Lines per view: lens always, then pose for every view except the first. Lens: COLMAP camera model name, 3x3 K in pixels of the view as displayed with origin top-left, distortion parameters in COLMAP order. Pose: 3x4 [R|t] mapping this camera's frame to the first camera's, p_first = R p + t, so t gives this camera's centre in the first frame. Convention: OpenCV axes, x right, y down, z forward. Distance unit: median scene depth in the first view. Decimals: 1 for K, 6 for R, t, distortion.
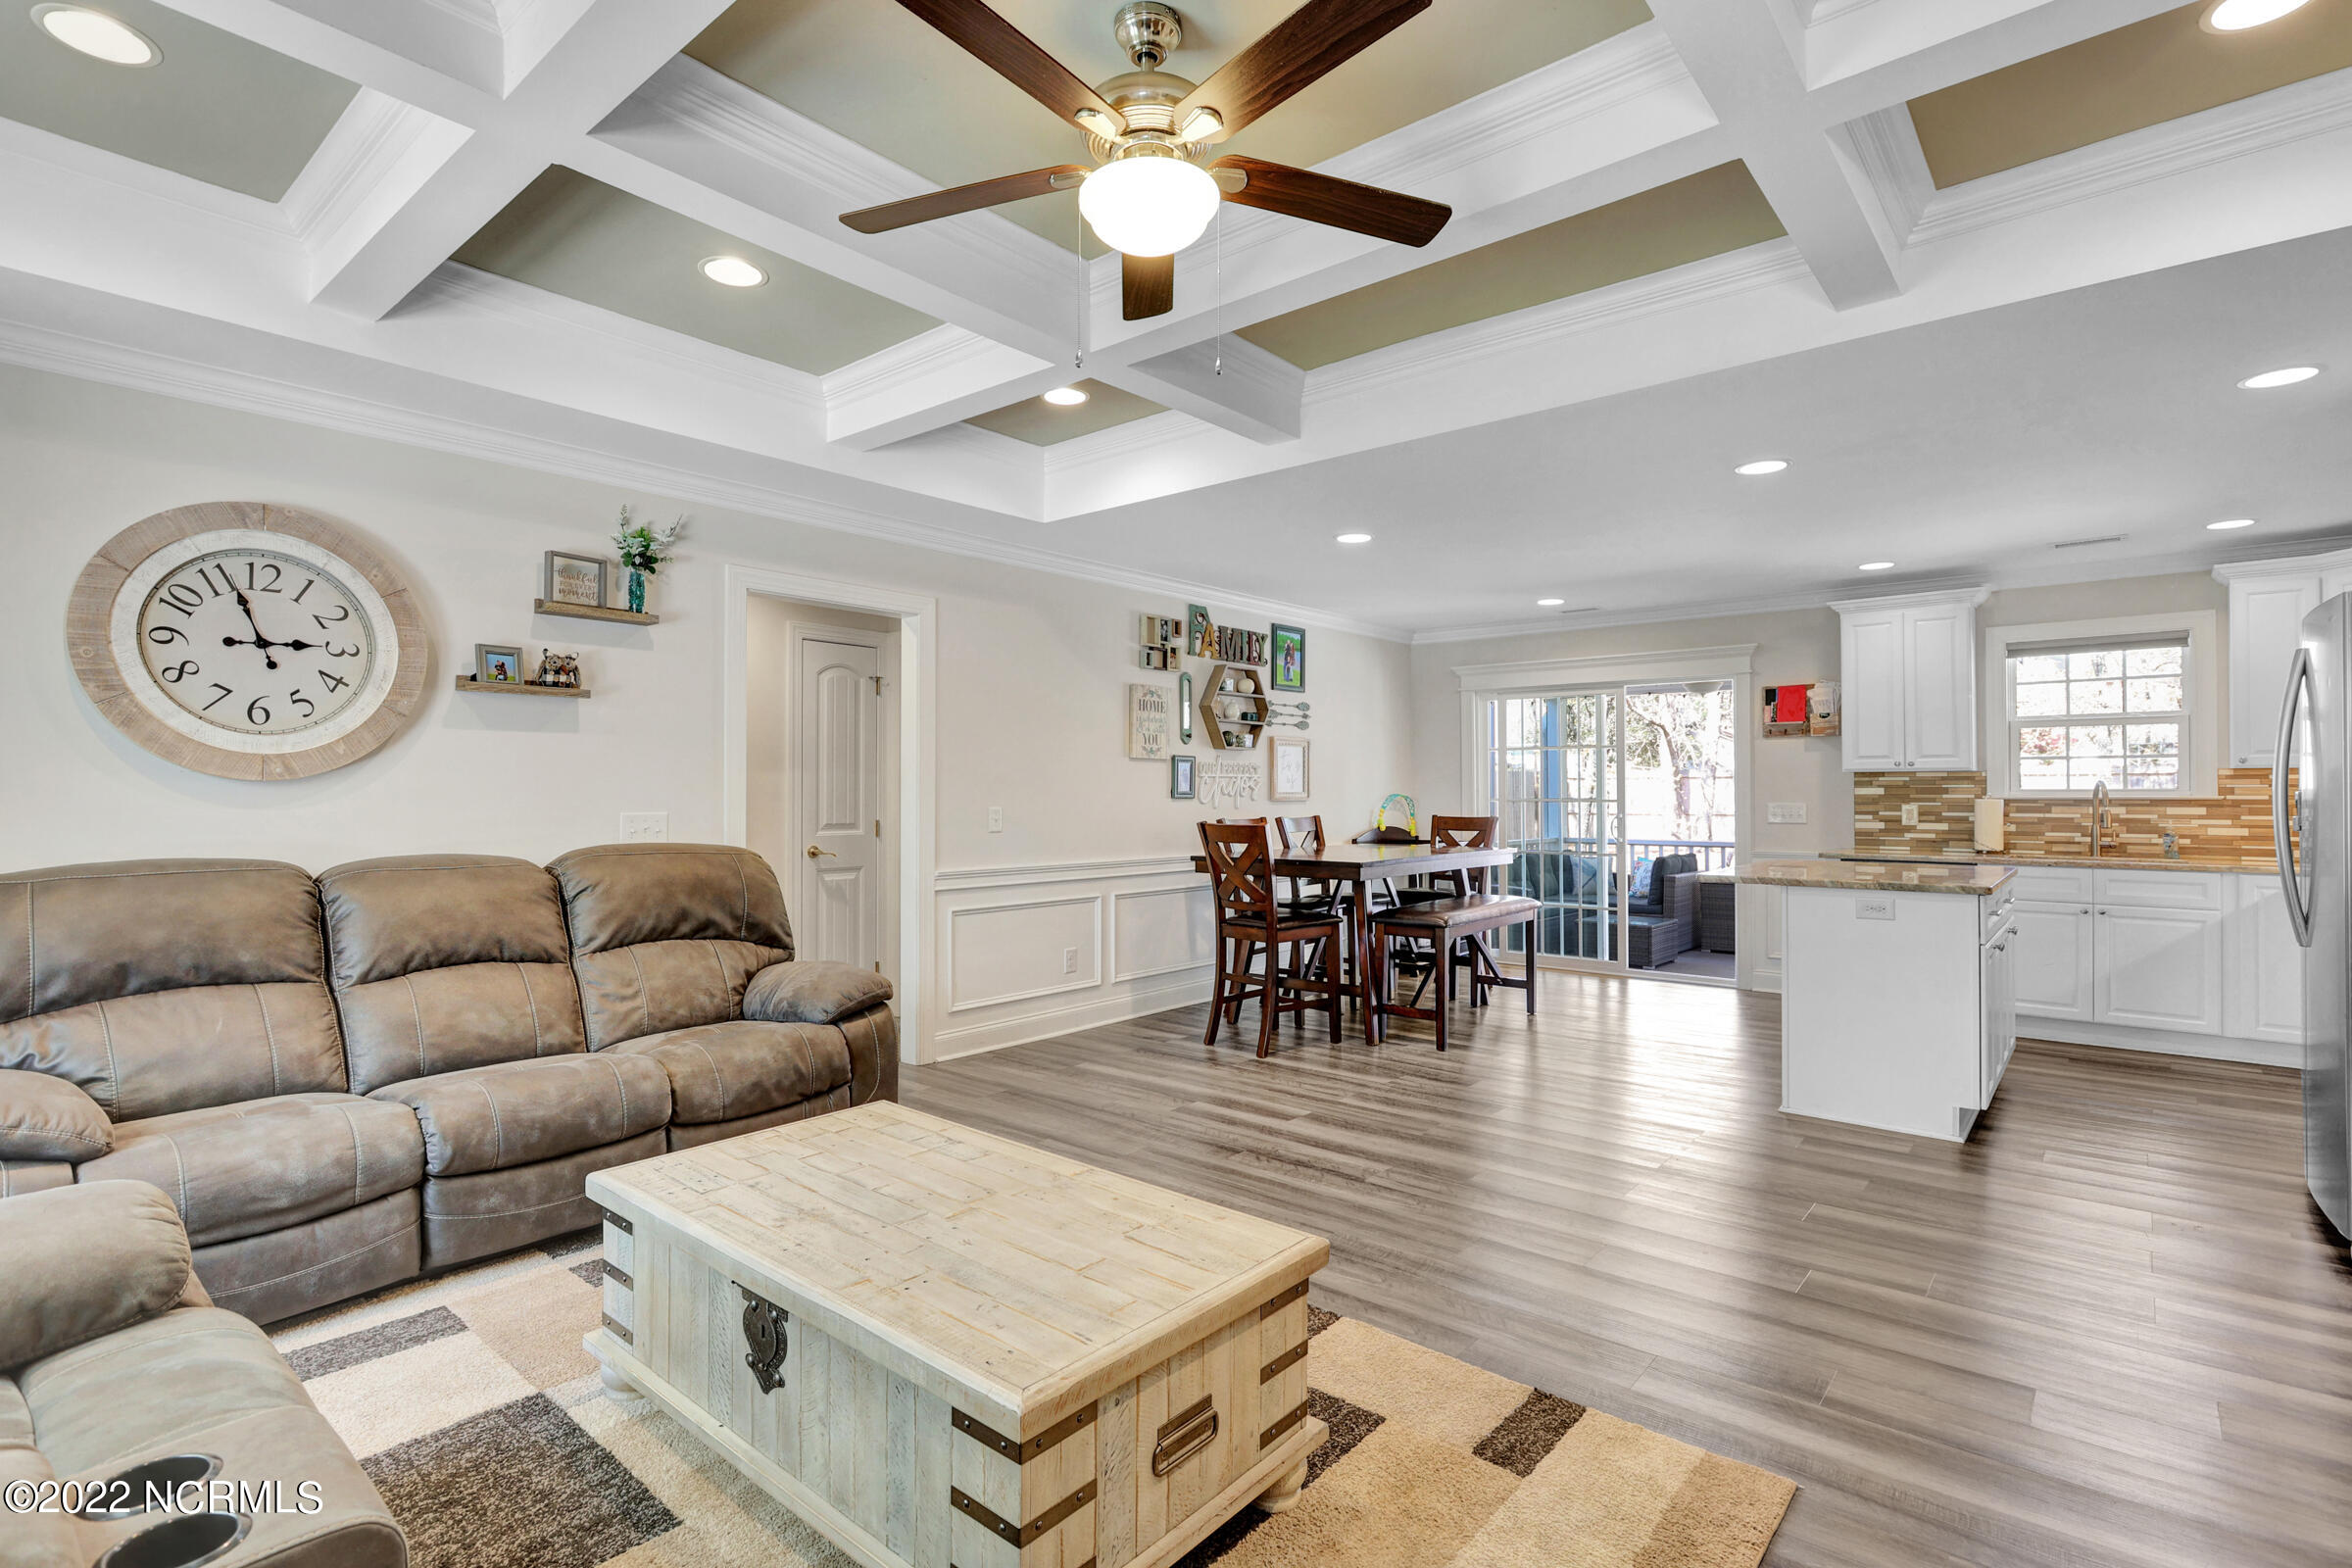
lens RADIAL K [[1128.4, 0, 1178.8], [0, 1128.4, 788.1], [0, 0, 1]] dist [-0.023427, 0.005634]
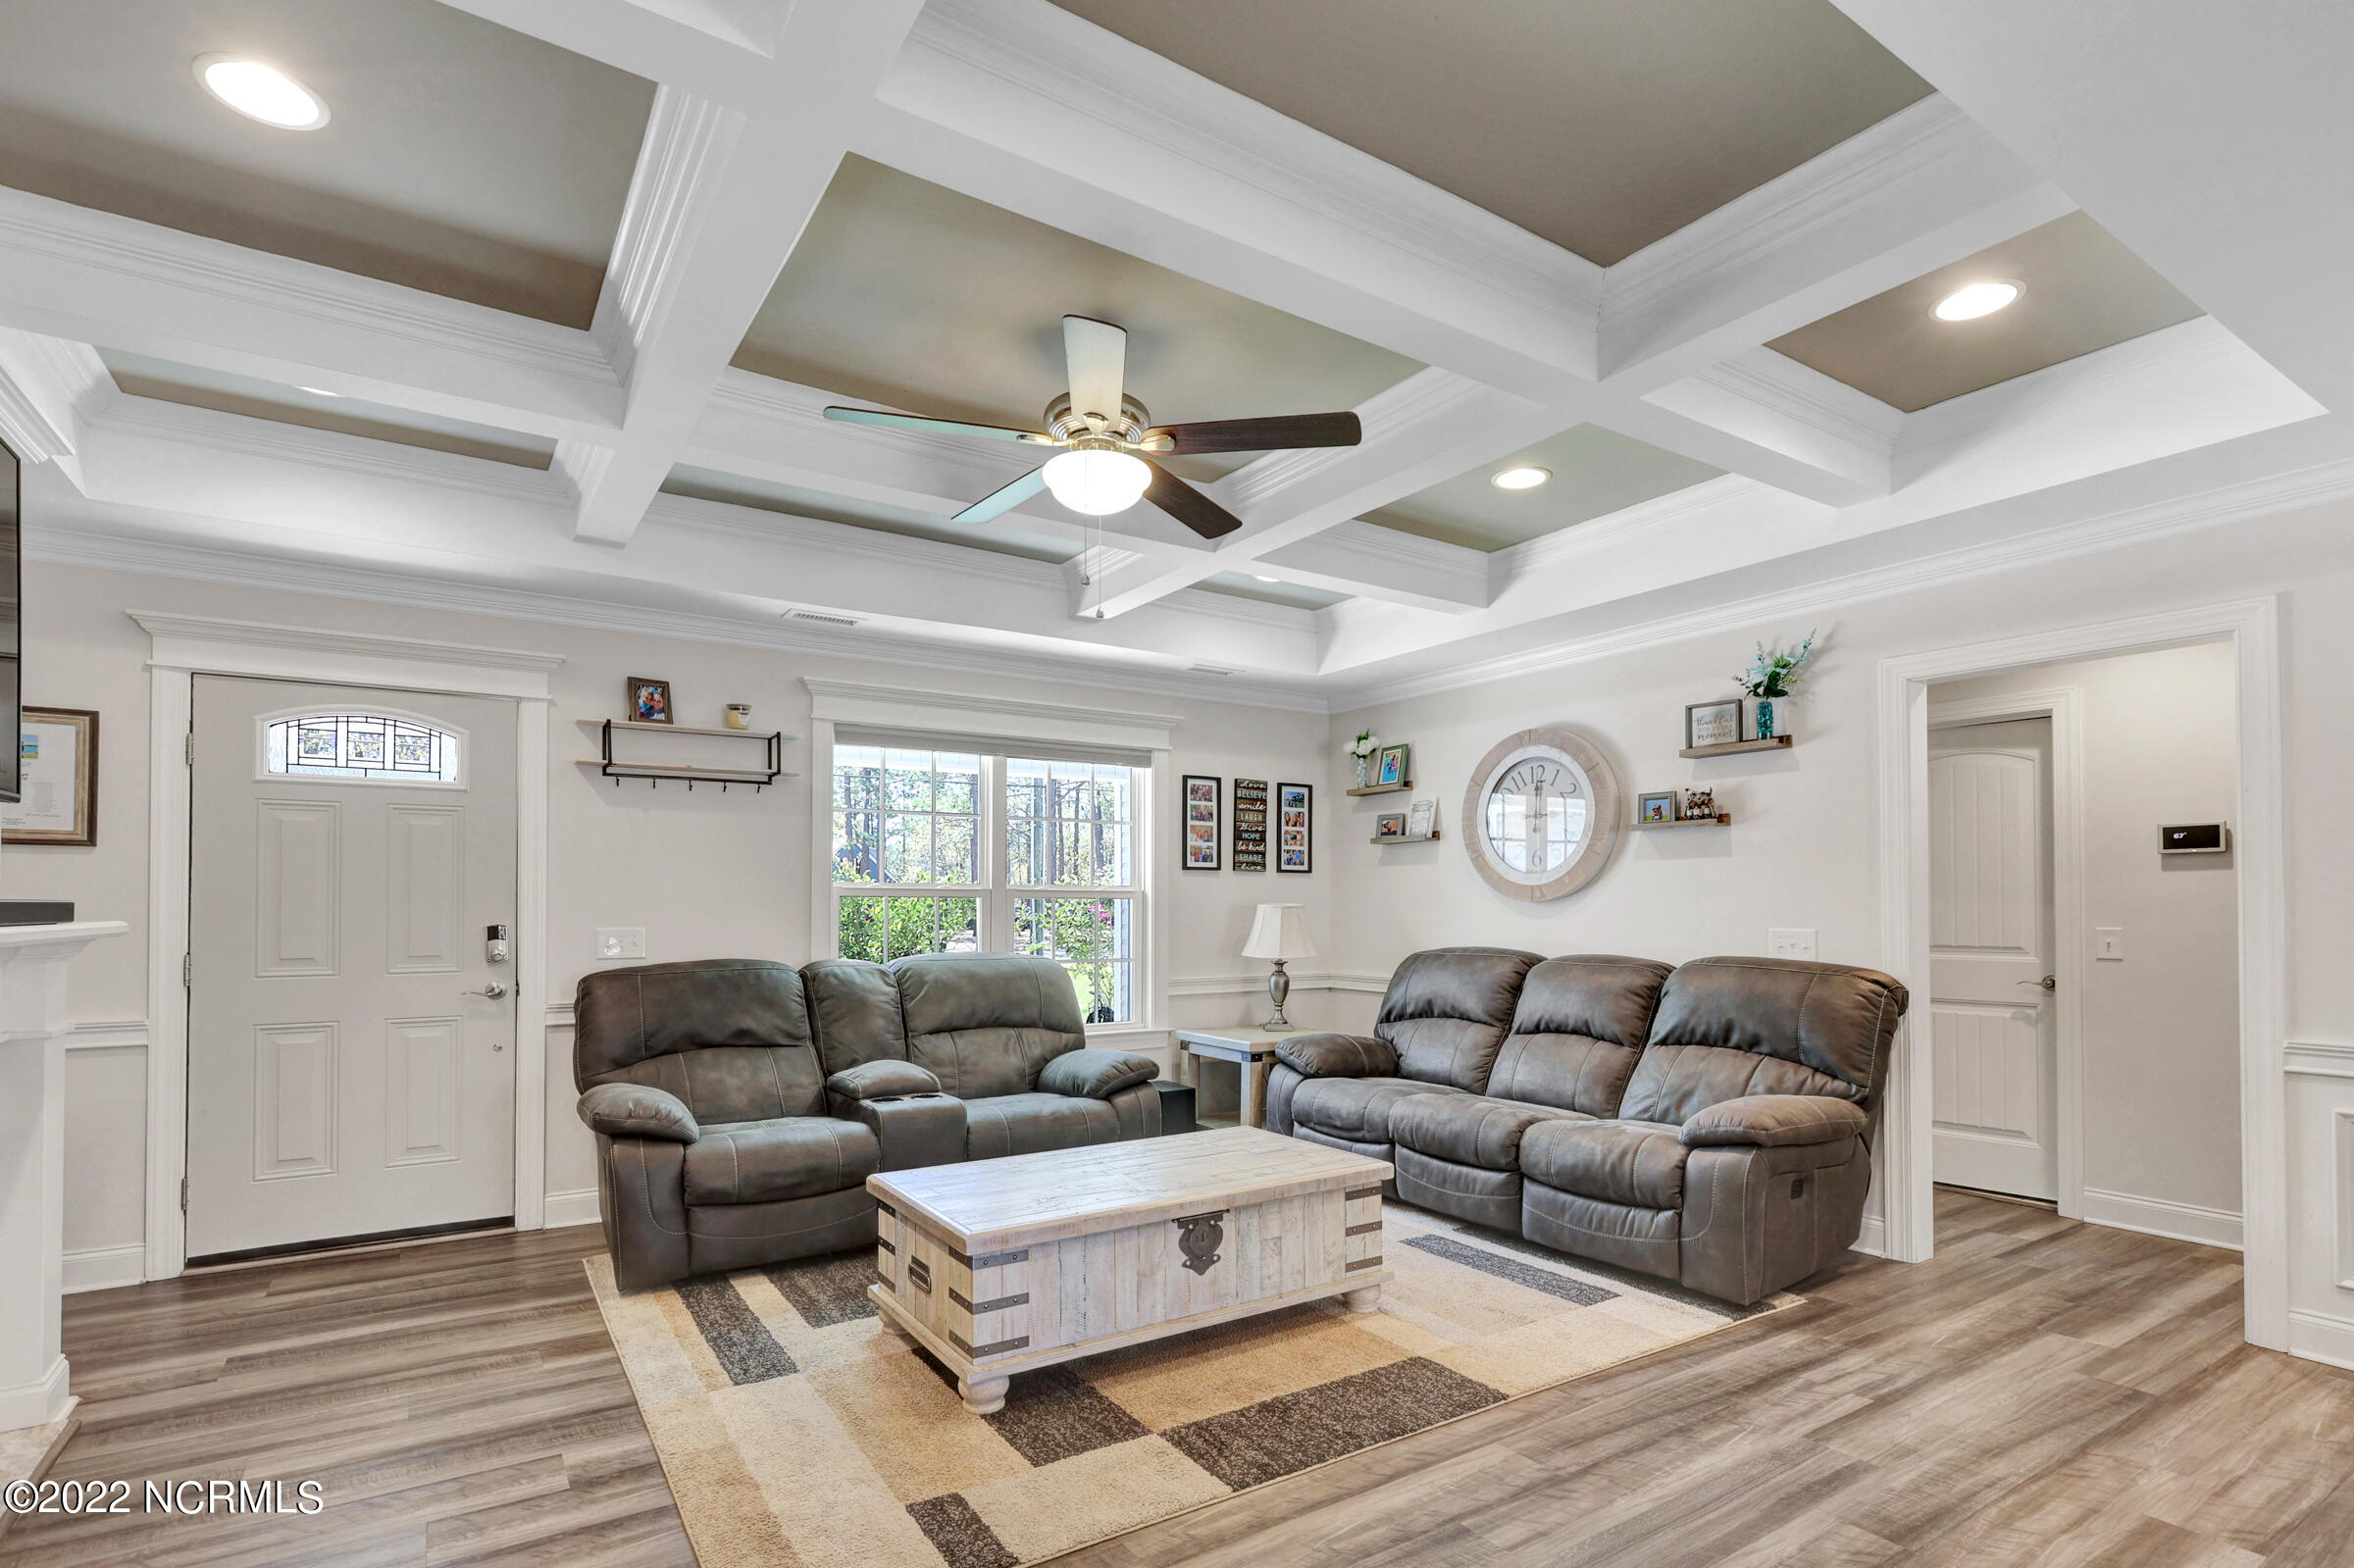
lens RADIAL K [[1100.6, 0, 1251.6], [0, 1100.6, 897.2], [0, 0, 1]] dist [-0.005593, 0.003363]
pose [[-0.225886, -0.007492, -0.974125, 0.677580], [0.006321, 0.999938, -0.009157, -0.001484], [0.974133, -0.008225, -0.225824, 0.813773]]
